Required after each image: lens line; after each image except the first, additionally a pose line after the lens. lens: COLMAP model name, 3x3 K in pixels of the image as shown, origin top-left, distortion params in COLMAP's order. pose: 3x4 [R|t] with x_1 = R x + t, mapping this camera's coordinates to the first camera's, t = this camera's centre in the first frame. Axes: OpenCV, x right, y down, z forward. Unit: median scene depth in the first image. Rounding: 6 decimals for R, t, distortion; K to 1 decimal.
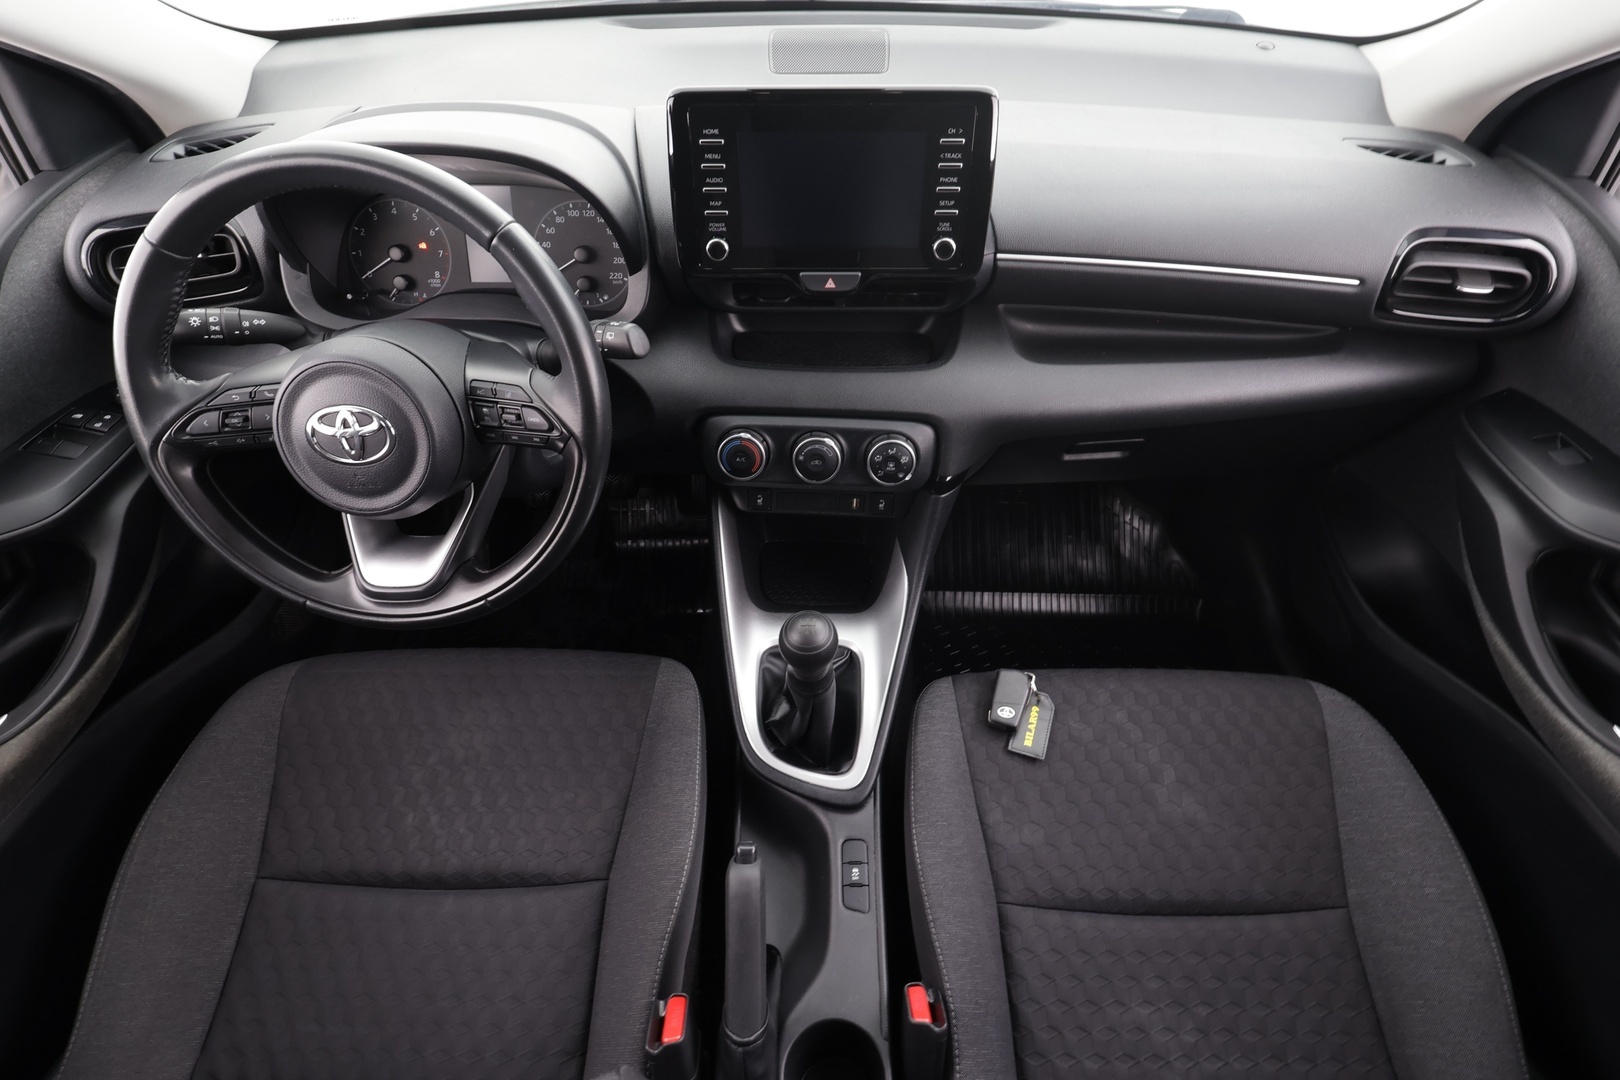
lens RADIAL K [[875.0, 0, 809.7], [0, 875.0, 548.5], [0, 0, 1]] dist [-0.003241, 0.005228]
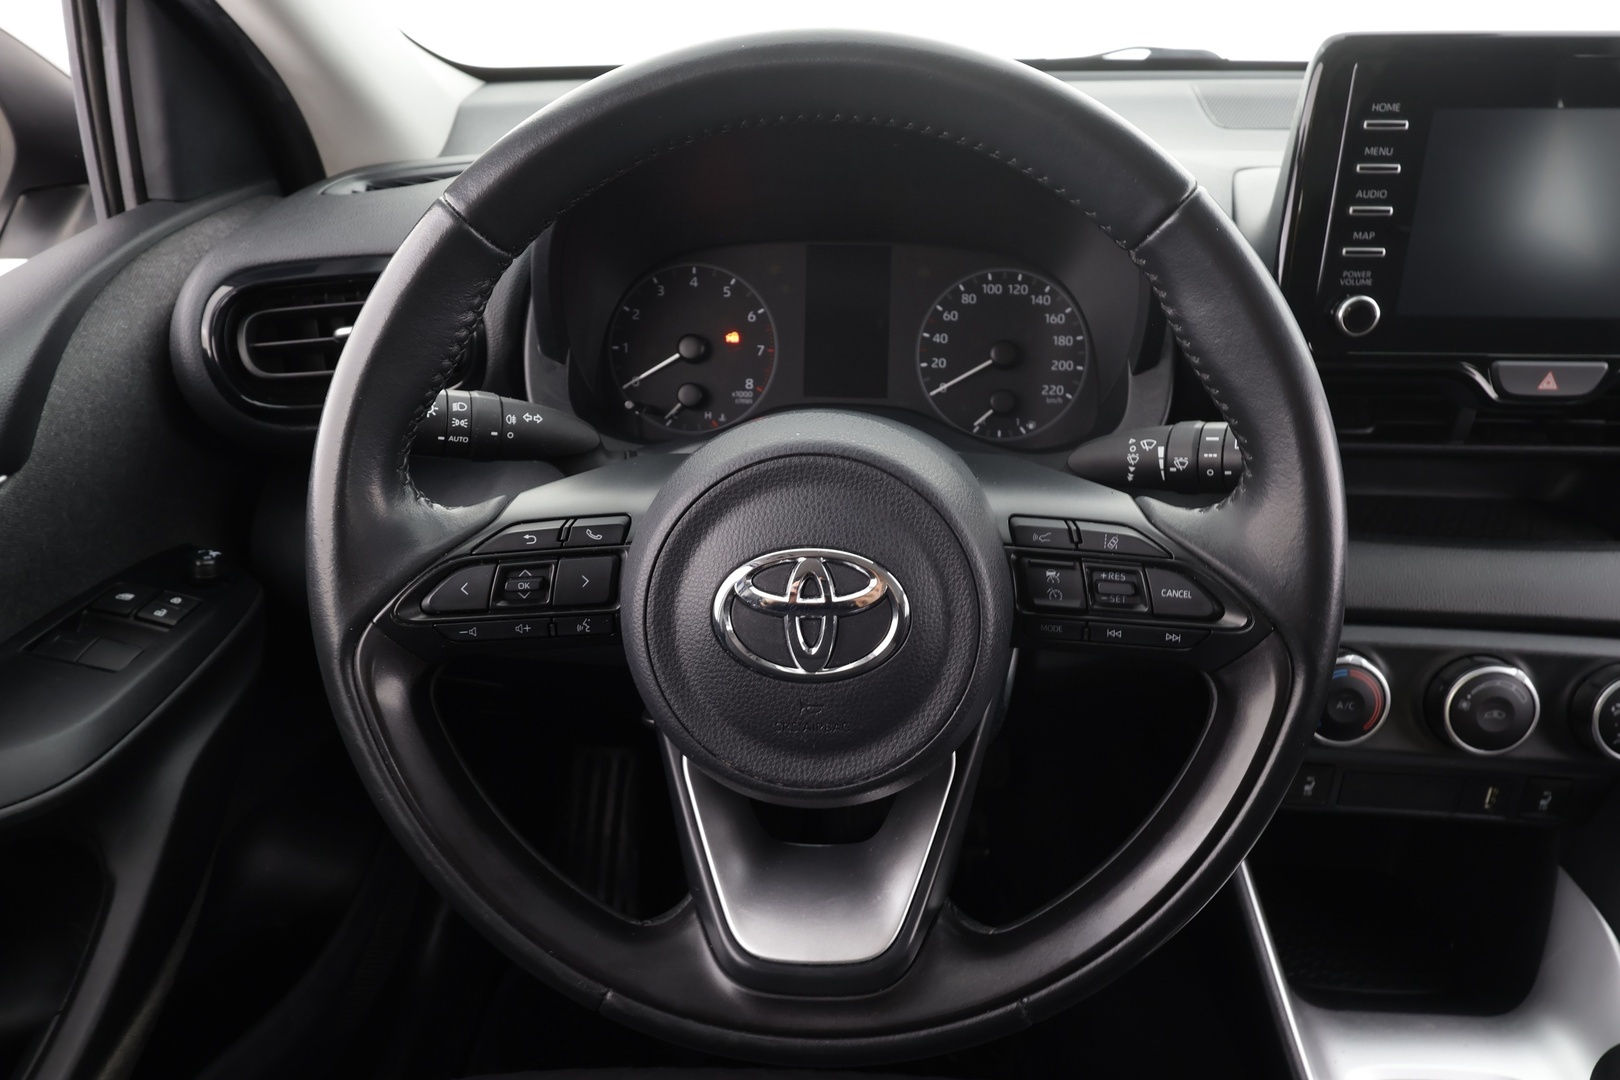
lens RADIAL K [[1082.3, 0, 803.6], [0, 1082.3, 540.0], [0, 0, 1]] dist [0.004897, 0.003072]
pose [[0.999574, 0.018935, -0.022221, -0.395570], [-0.024387, 0.959995, -0.278952, -0.007637], [0.016050, 0.279375, 0.960048, 0.345770]]
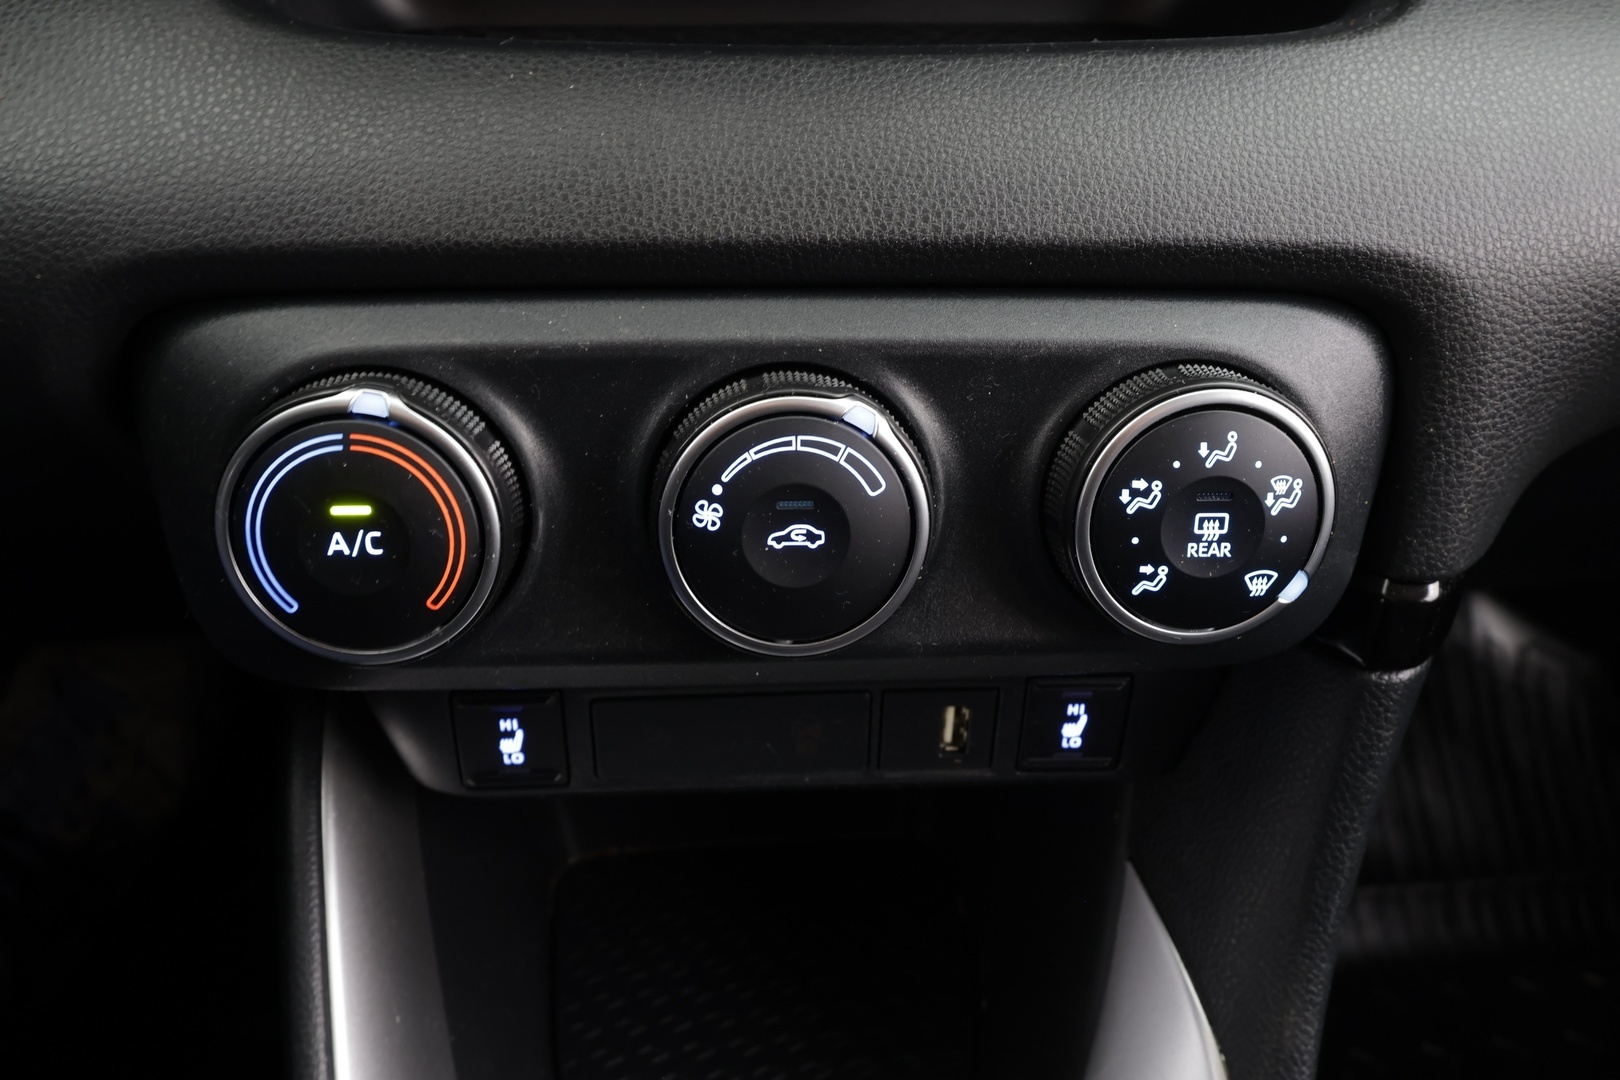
lens RADIAL K [[1309.1, 0, 810.0], [0, 1309.1, 541.5], [0, 0, 1]] dist [-0.005418, -0.001413]
pose [[0.992725, -0.053647, 0.107794, -0.018227], [0.067814, 0.988876, -0.132387, -0.062986], [-0.099493, 0.138734, 0.985319, 0.747443]]
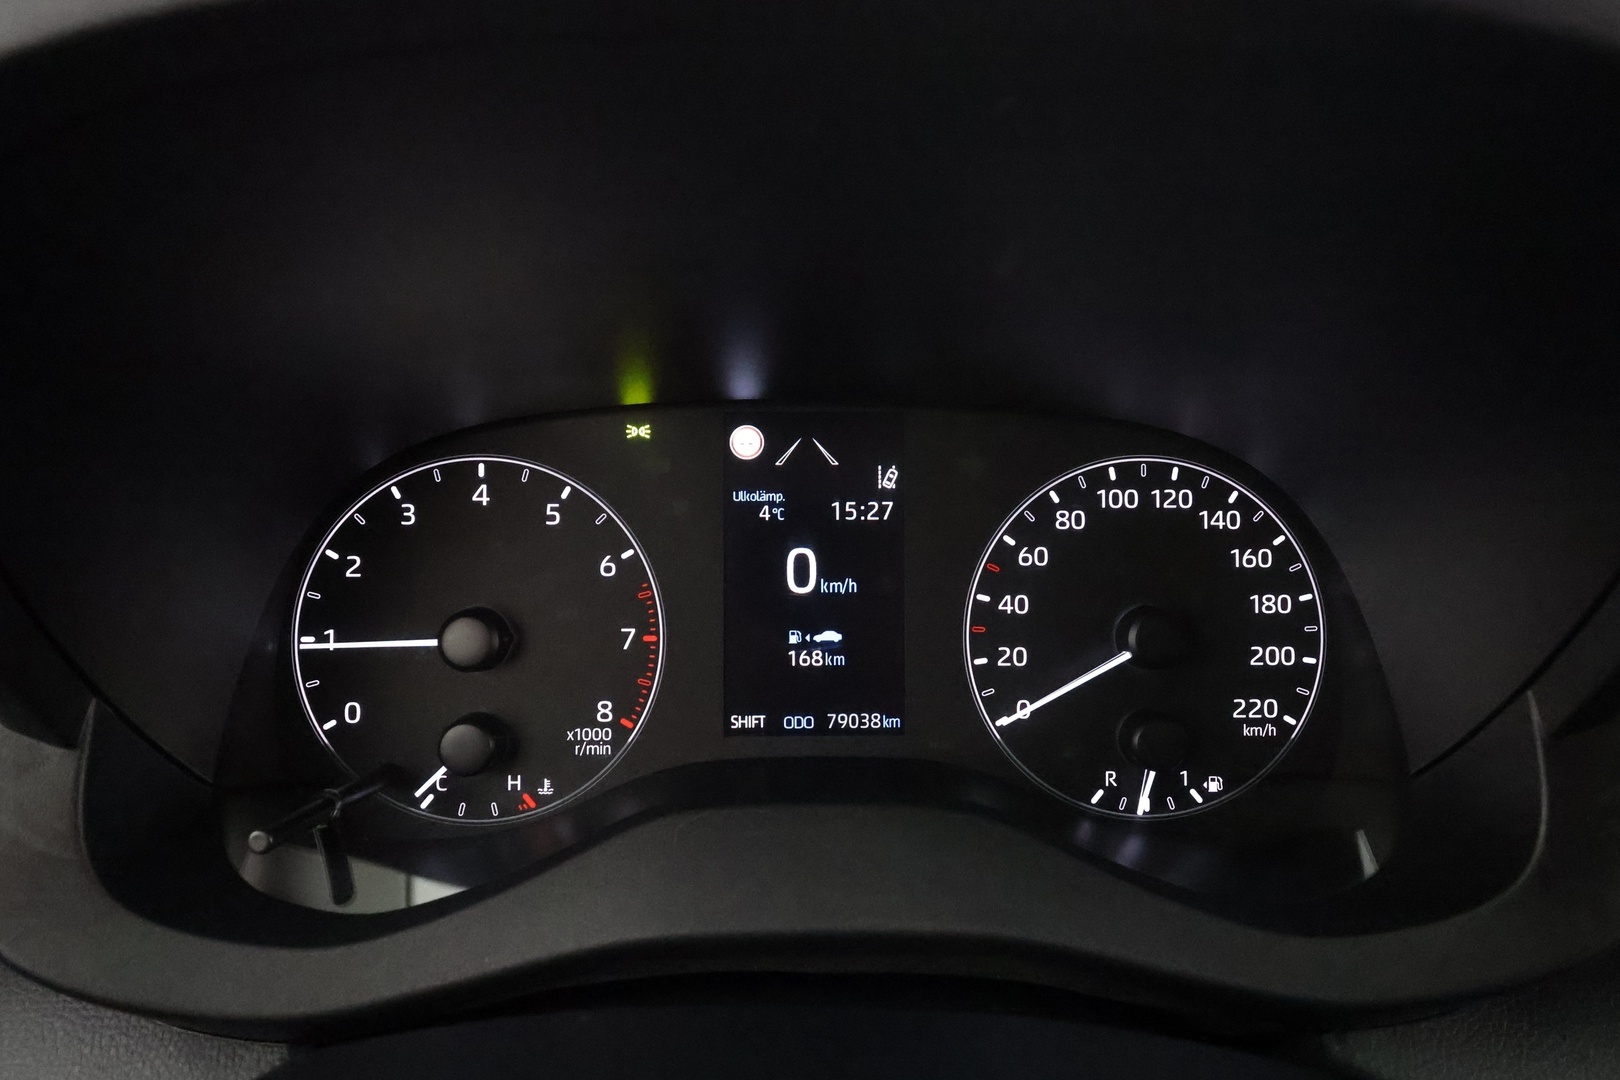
lens RADIAL K [[982.2, 0, 814.4], [0, 982.2, 535.5], [0, 0, 1]] dist [-0.000362, 0.001264]
pose [[0.999415, -0.005974, 0.033678, -0.395377], [0.018223, 0.926237, -0.376500, -0.264298], [-0.028945, 0.376893, 0.925804, 0.740751]]
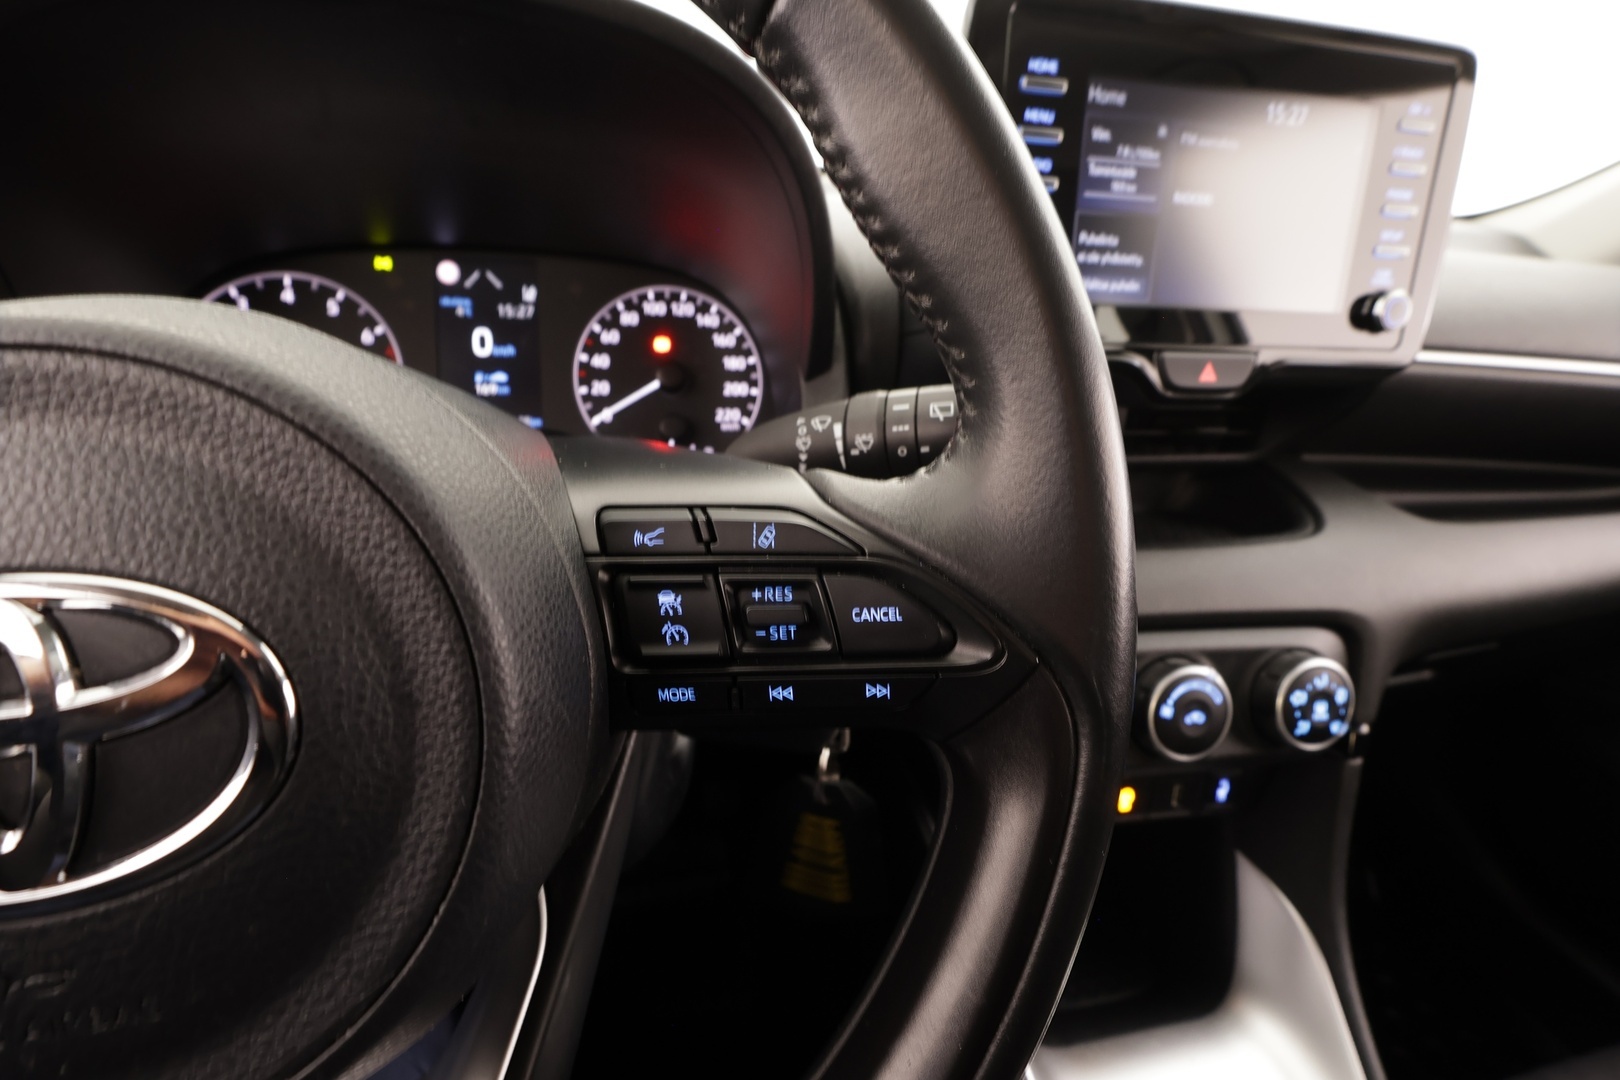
lens RADIAL K [[760.0, 0, 809.1], [0, 760.0, 542.6], [0, 0, 1]] dist [-0.001742, -0.000166]
pose [[0.970399, -0.043442, 0.237567, -0.308104], [0.124994, 0.932032, -0.340136, -0.072099], [-0.206644, 0.359762, 0.909873, 0.619732]]
